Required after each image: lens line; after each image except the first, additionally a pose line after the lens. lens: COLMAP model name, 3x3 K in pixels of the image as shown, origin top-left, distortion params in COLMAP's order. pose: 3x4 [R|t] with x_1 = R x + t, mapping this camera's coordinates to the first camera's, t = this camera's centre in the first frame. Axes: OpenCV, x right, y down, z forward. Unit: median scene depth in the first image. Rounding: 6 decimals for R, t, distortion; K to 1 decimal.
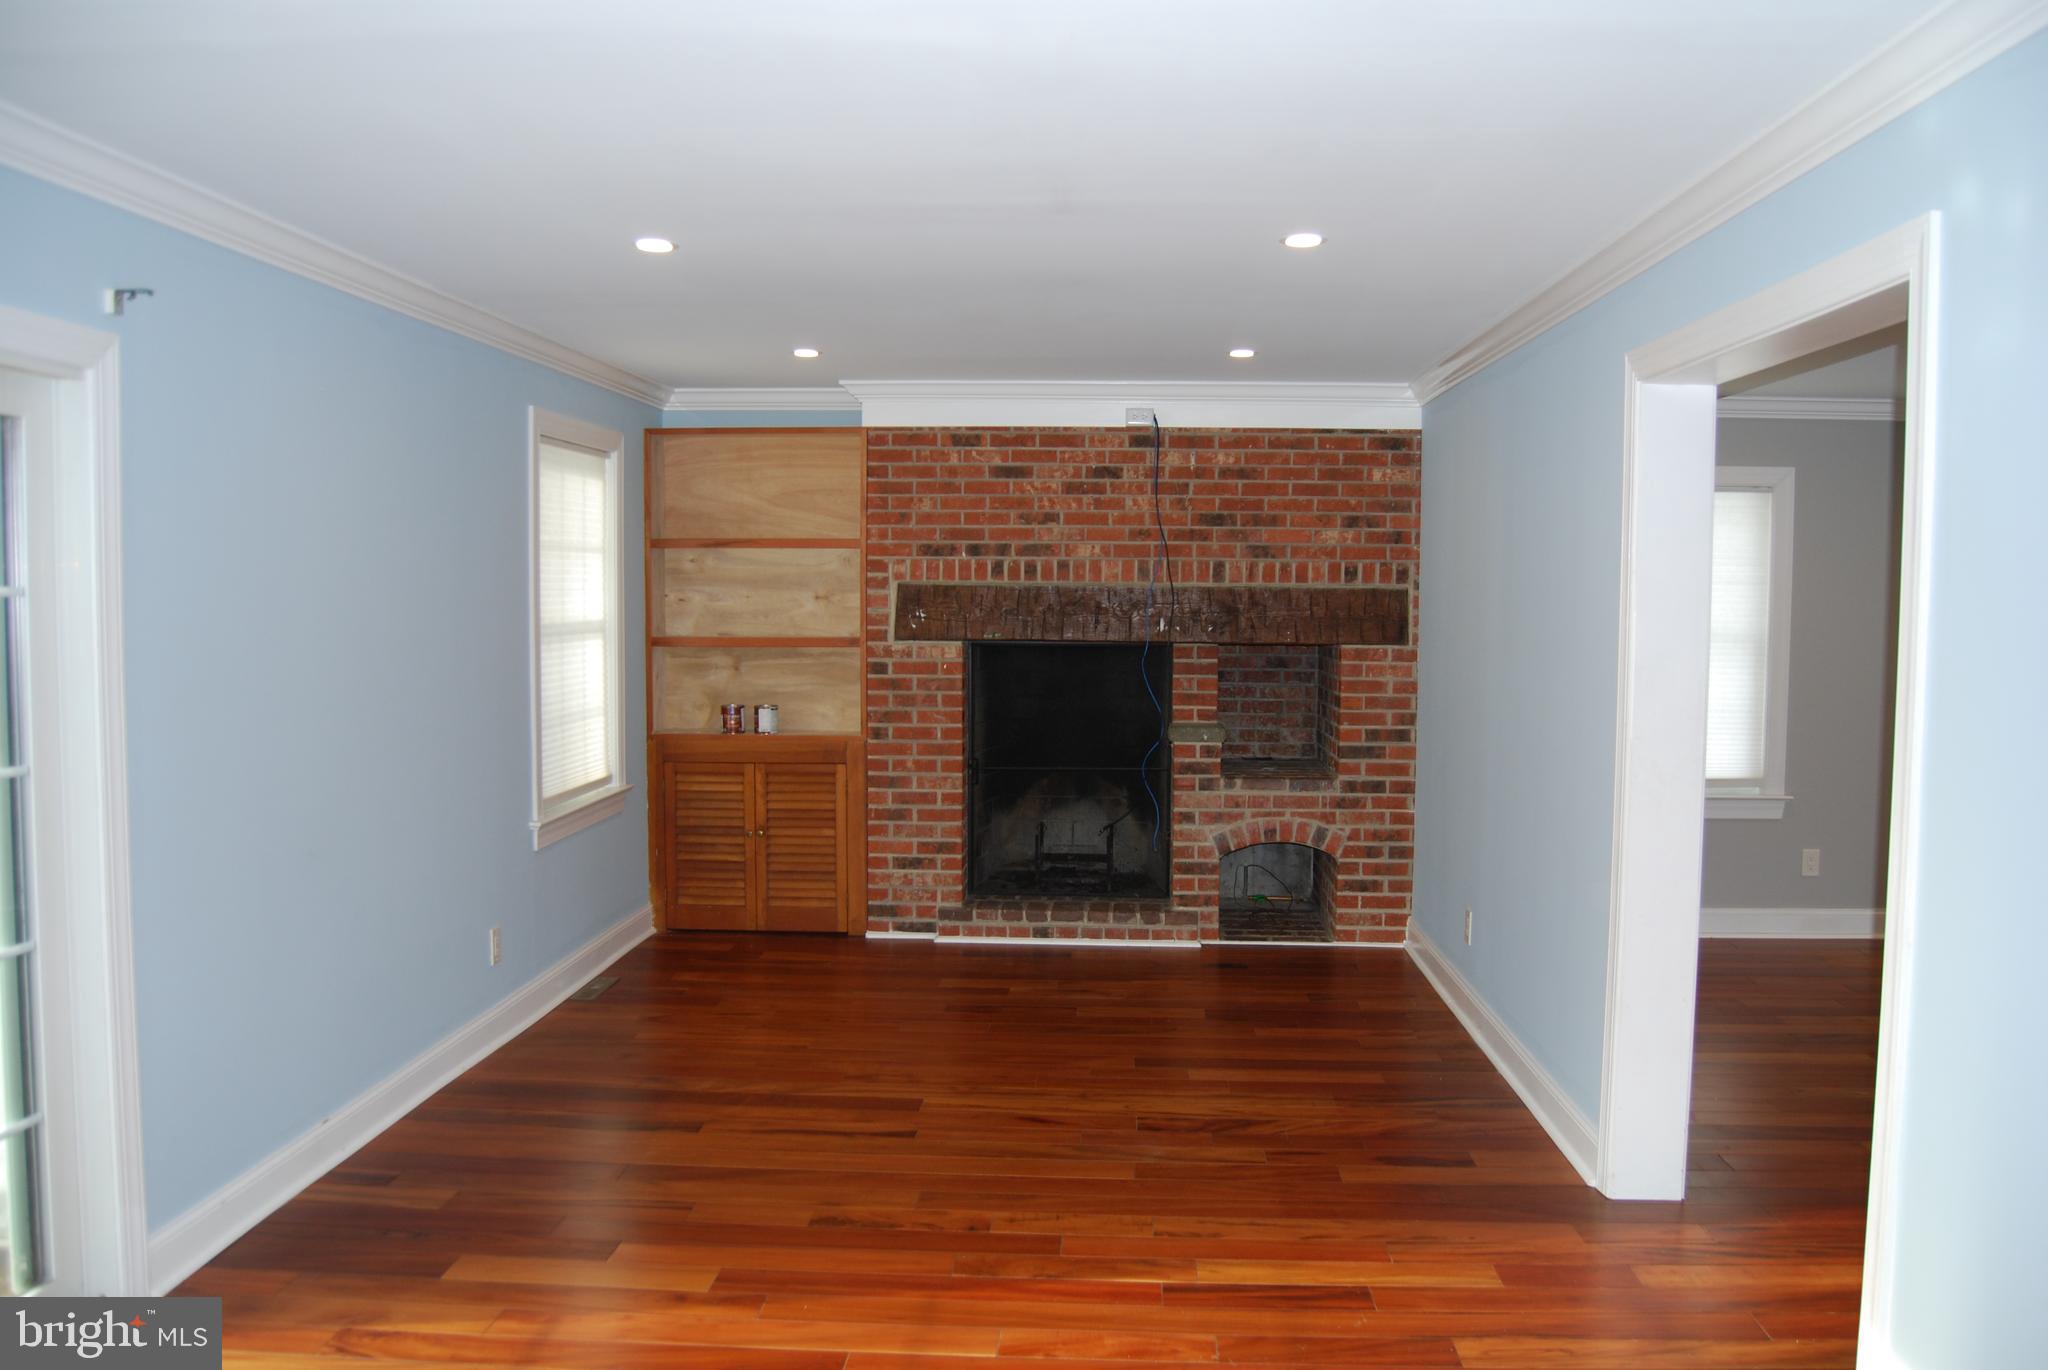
lens RADIAL K [[1646.5, 0, 1026.6], [0, 1646.5, 687.0], [0, 0, 1]] dist [-0.093352, 0.041277]
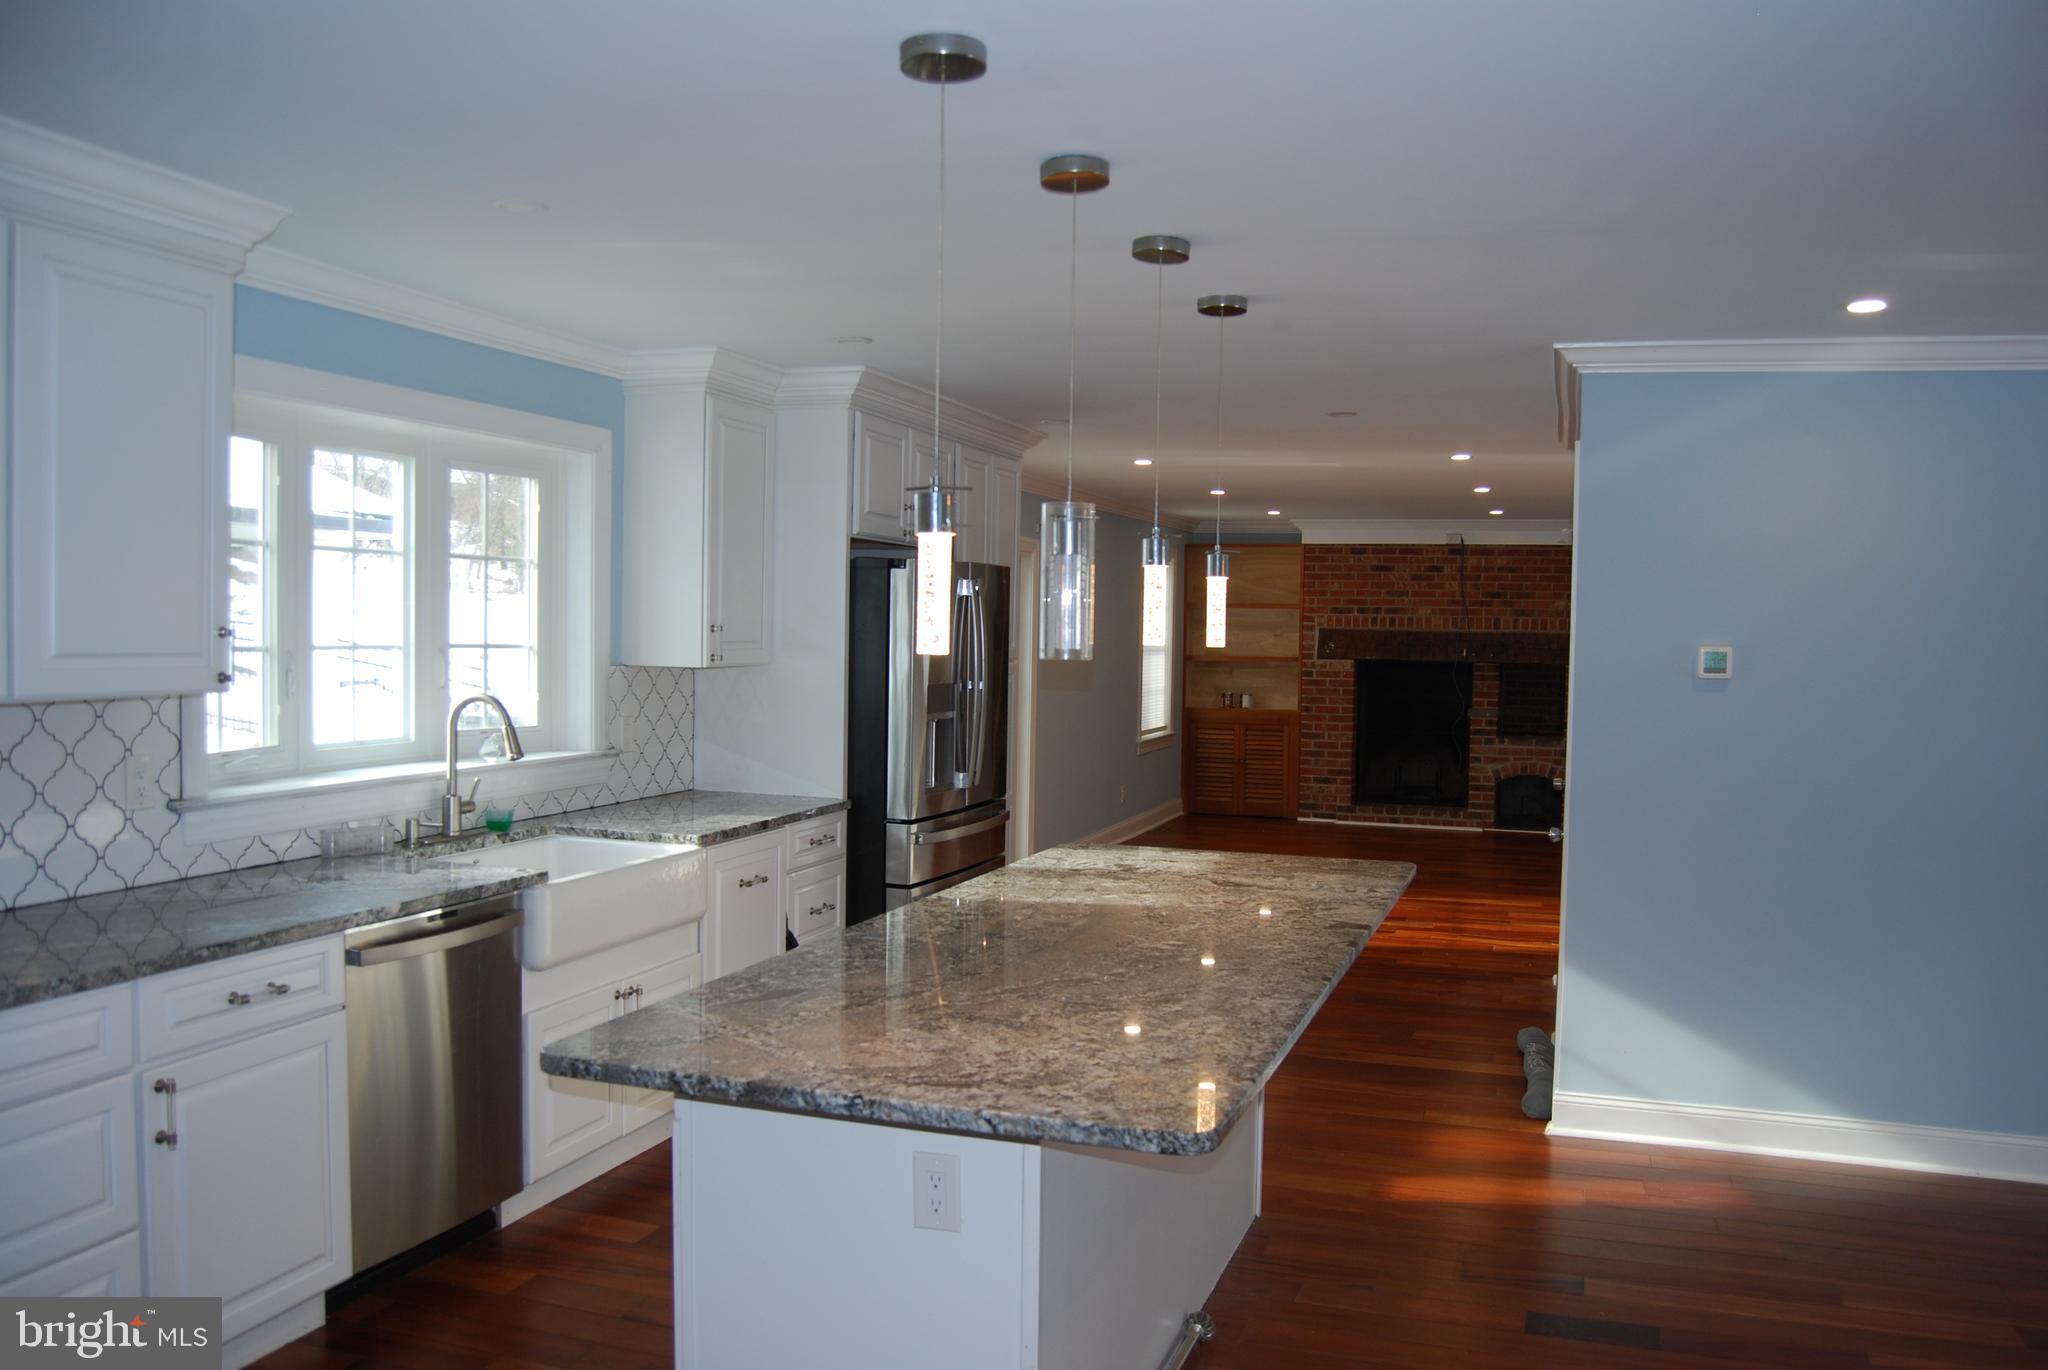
lens RADIAL K [[1646.5, 0, 1033.3], [0, 1646.5, 693.3], [0, 0, 1]] dist [-0.093352, 0.041277]
pose [[0.962988, 0.020422, -0.268768, 0.109559], [-0.026213, 0.999495, -0.017976, 0.051834], [0.268265, 0.024356, 0.963037, -0.861873]]
